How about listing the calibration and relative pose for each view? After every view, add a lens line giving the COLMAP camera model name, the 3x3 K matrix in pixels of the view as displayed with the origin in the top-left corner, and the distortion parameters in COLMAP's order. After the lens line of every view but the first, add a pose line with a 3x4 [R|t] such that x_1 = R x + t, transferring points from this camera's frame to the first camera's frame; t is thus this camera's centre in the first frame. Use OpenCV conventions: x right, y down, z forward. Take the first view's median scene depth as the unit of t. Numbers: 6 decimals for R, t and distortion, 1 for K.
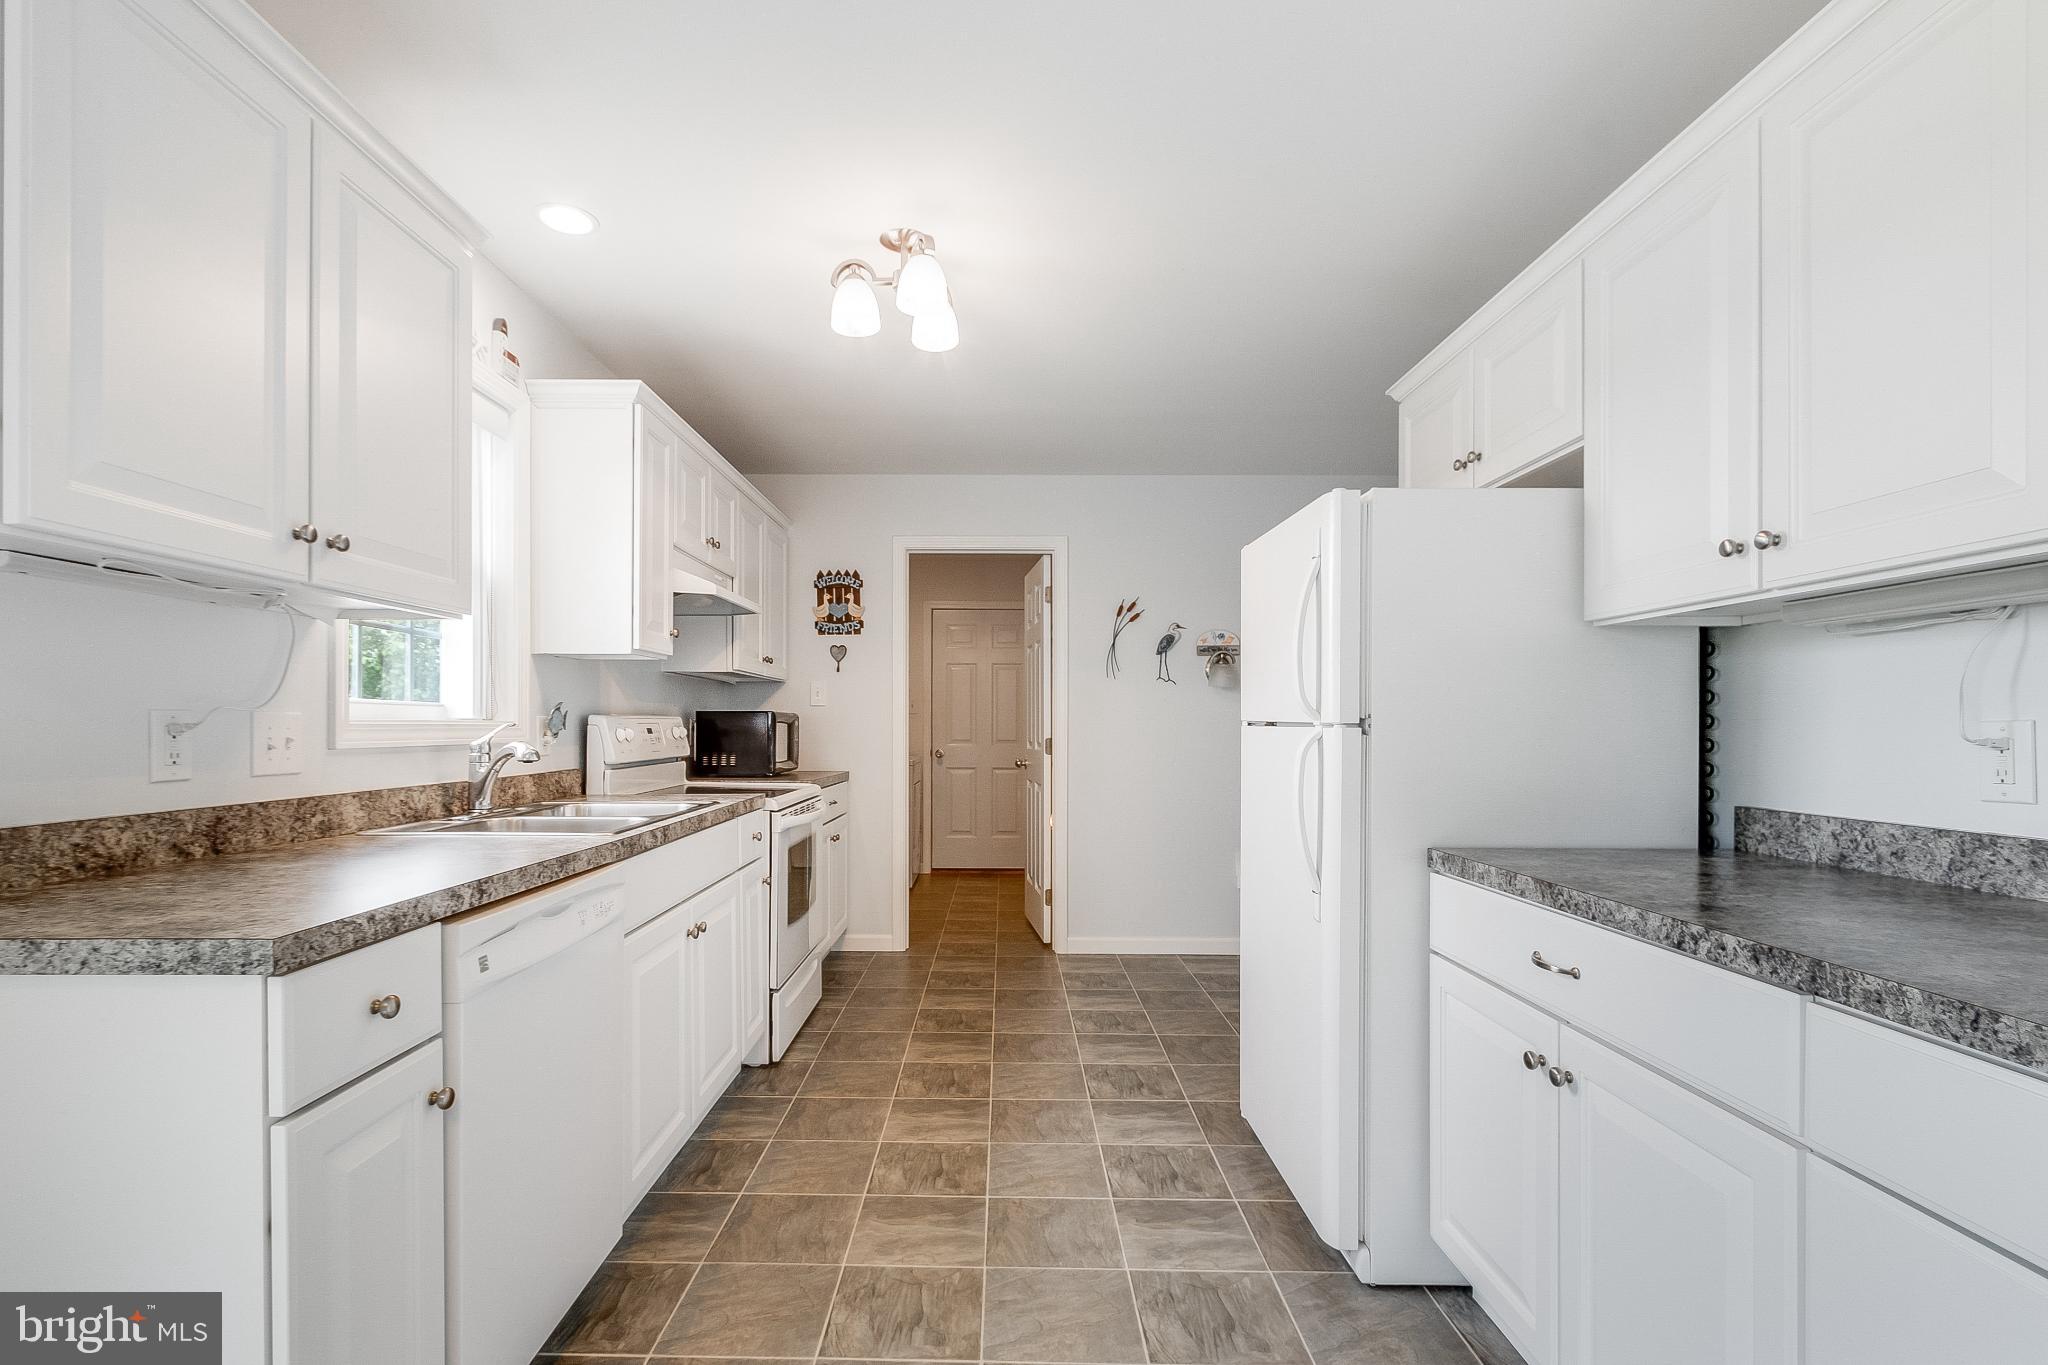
lens RADIAL K [[944.3, 0, 1005.0], [0, 944.3, 732.1], [0, 0, 1]] dist [0.004553, -0.001016]
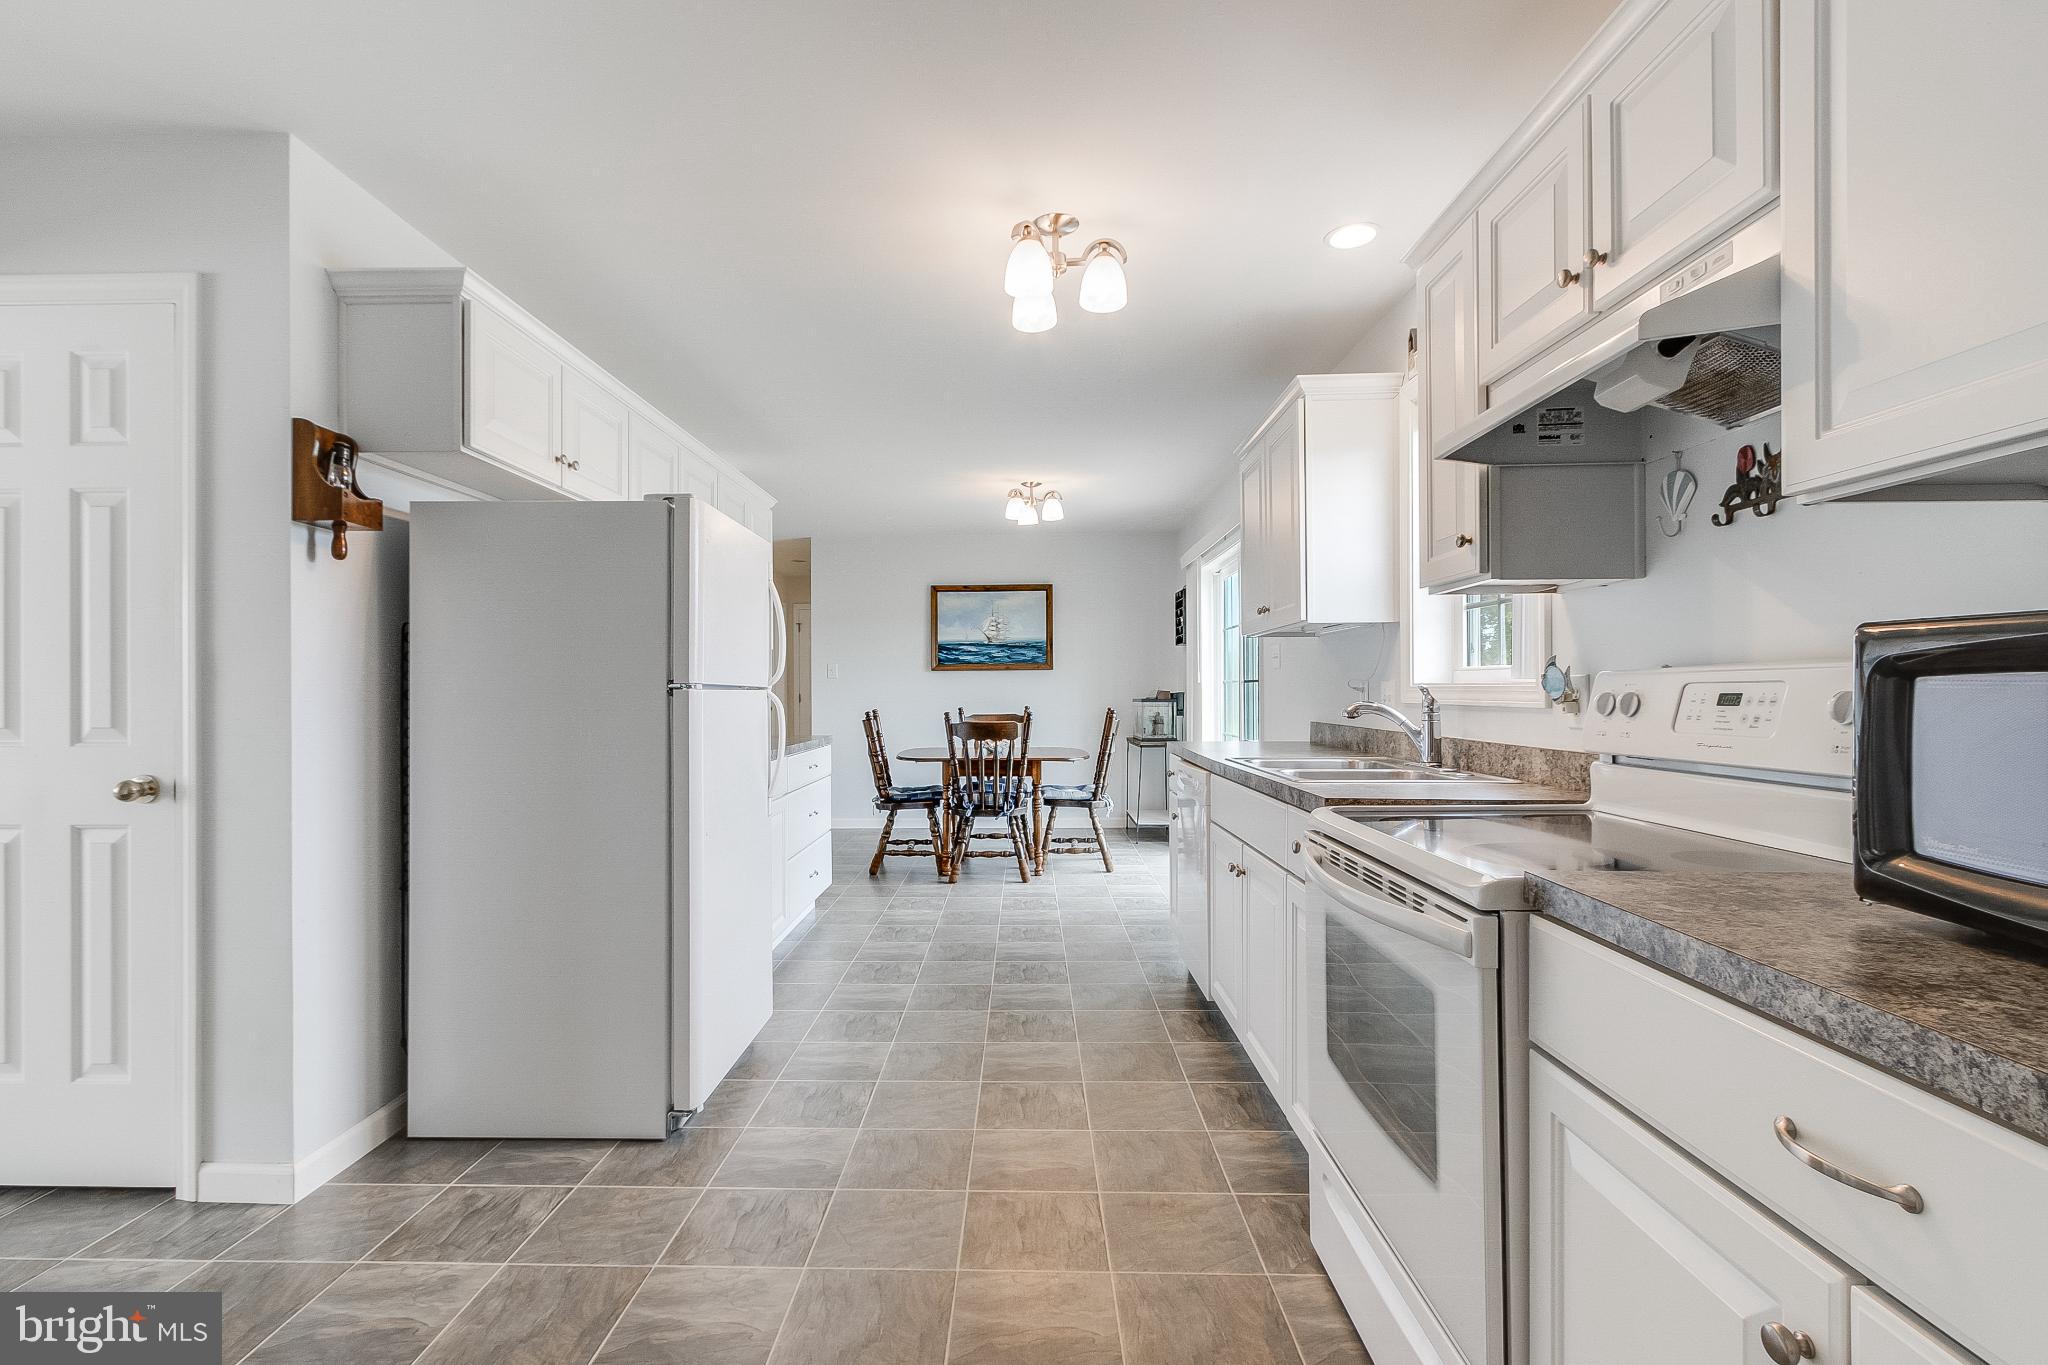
lens RADIAL K [[944.3, 0, 1006.7], [0, 944.3, 686.1], [0, 0, 1]] dist [0.004553, -0.001016]
pose [[-0.999719, 0.001308, 0.023658, -0.069118], [0.001423, 0.999987, 0.004865, -0.013139], [-0.023651, 0.004897, -0.999708, 1.879187]]
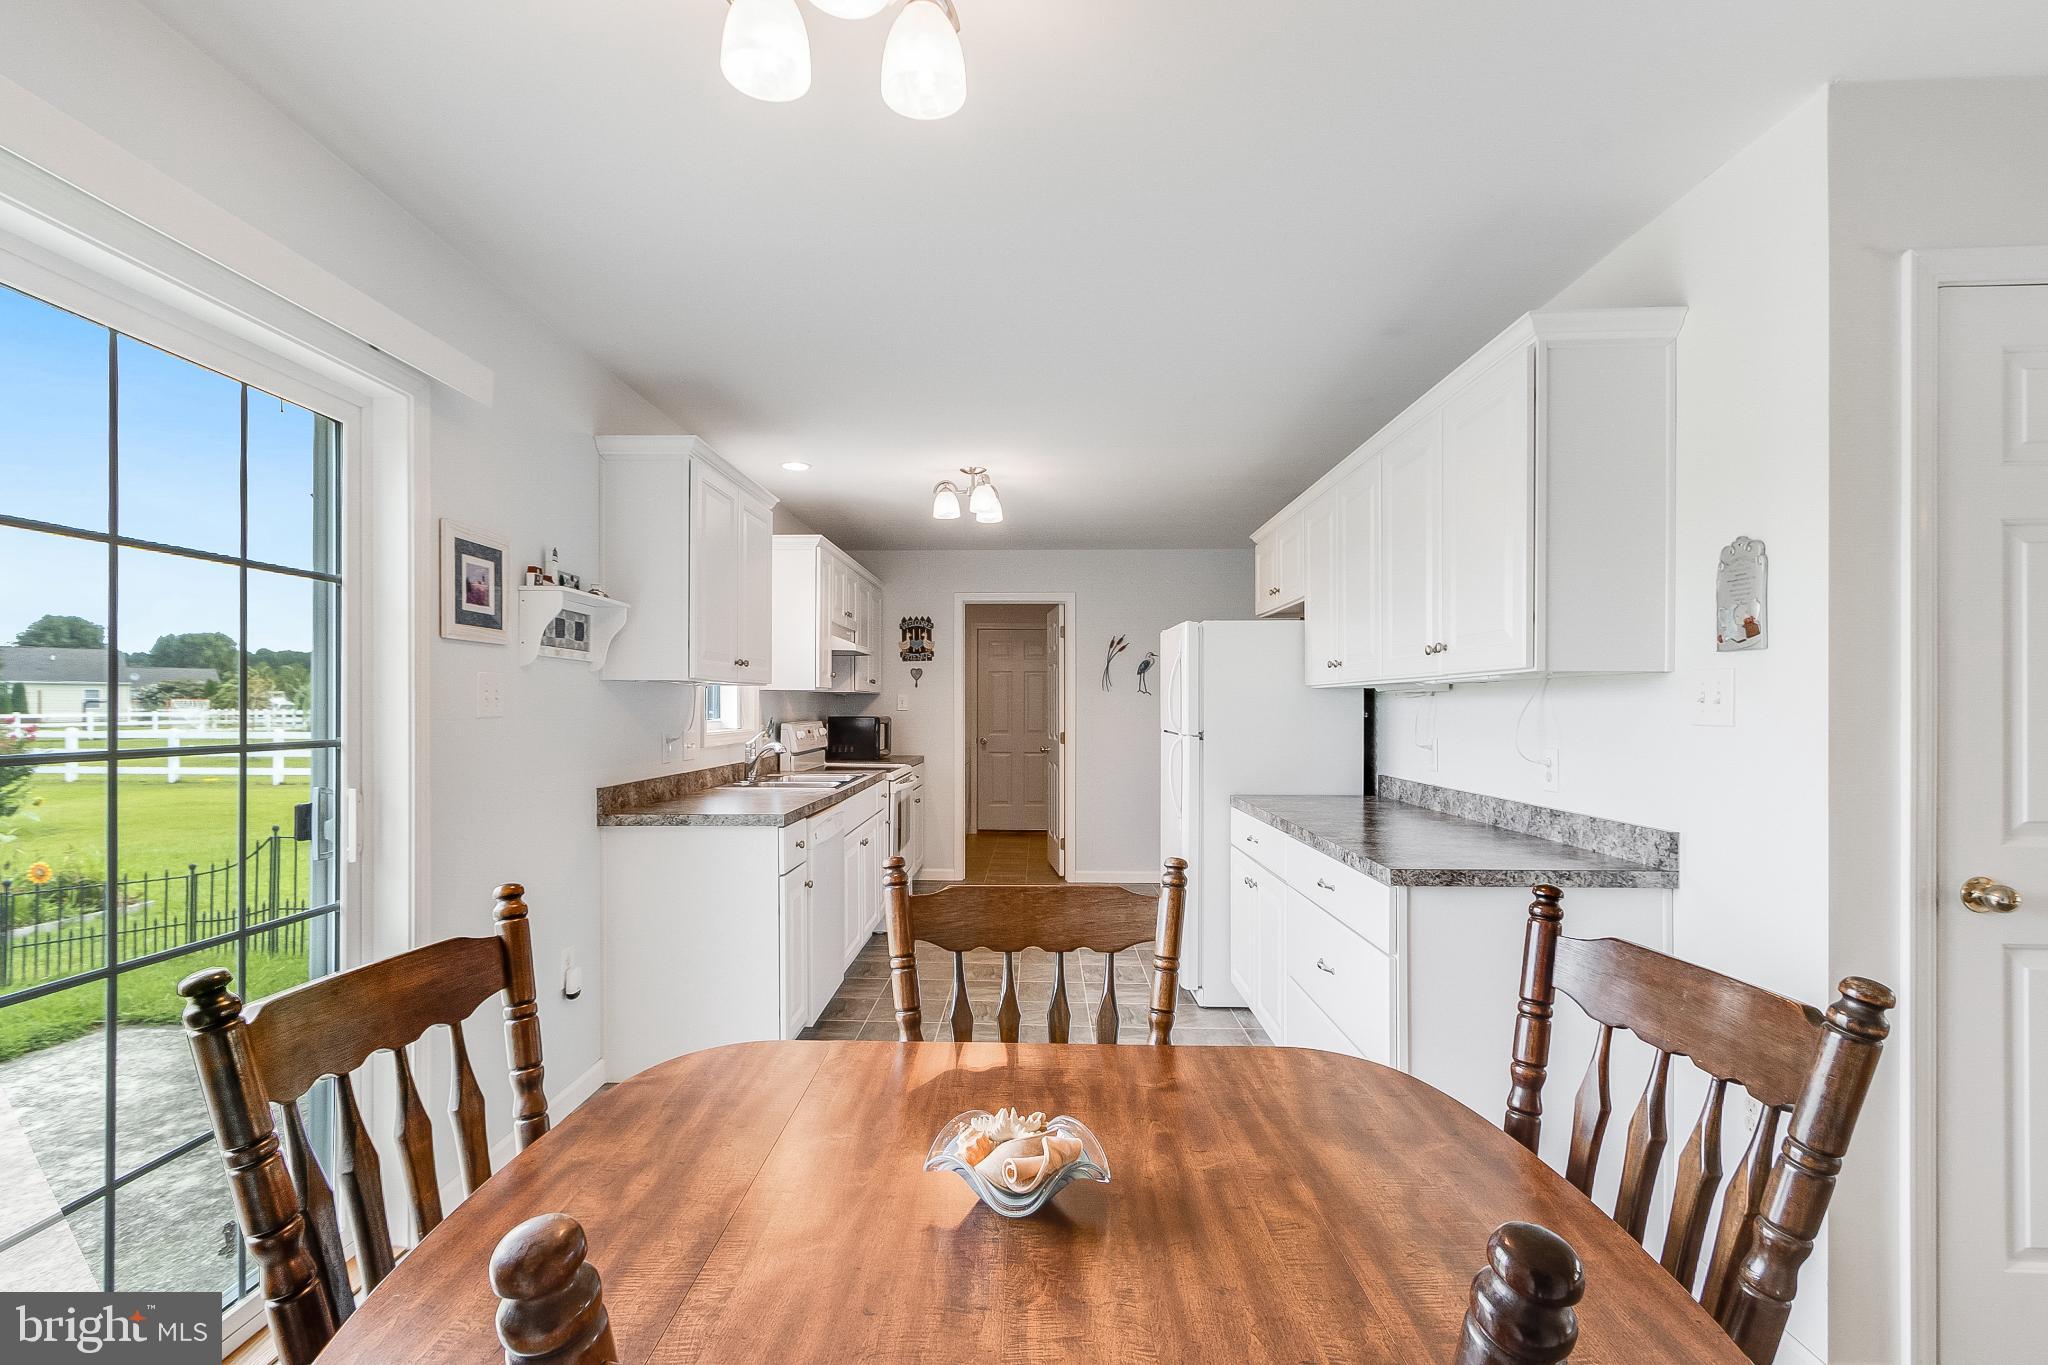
lens RADIAL K [[944.3, 0, 1023.3], [0, 944.3, 692.3], [0, 0, 1]] dist [0.004553, -0.001016]
pose [[0.999848, -0.001811, -0.017315, 0.021150], [0.001423, 0.999749, -0.022373, -0.041182], [0.017351, 0.022345, 0.999600, -0.784881]]
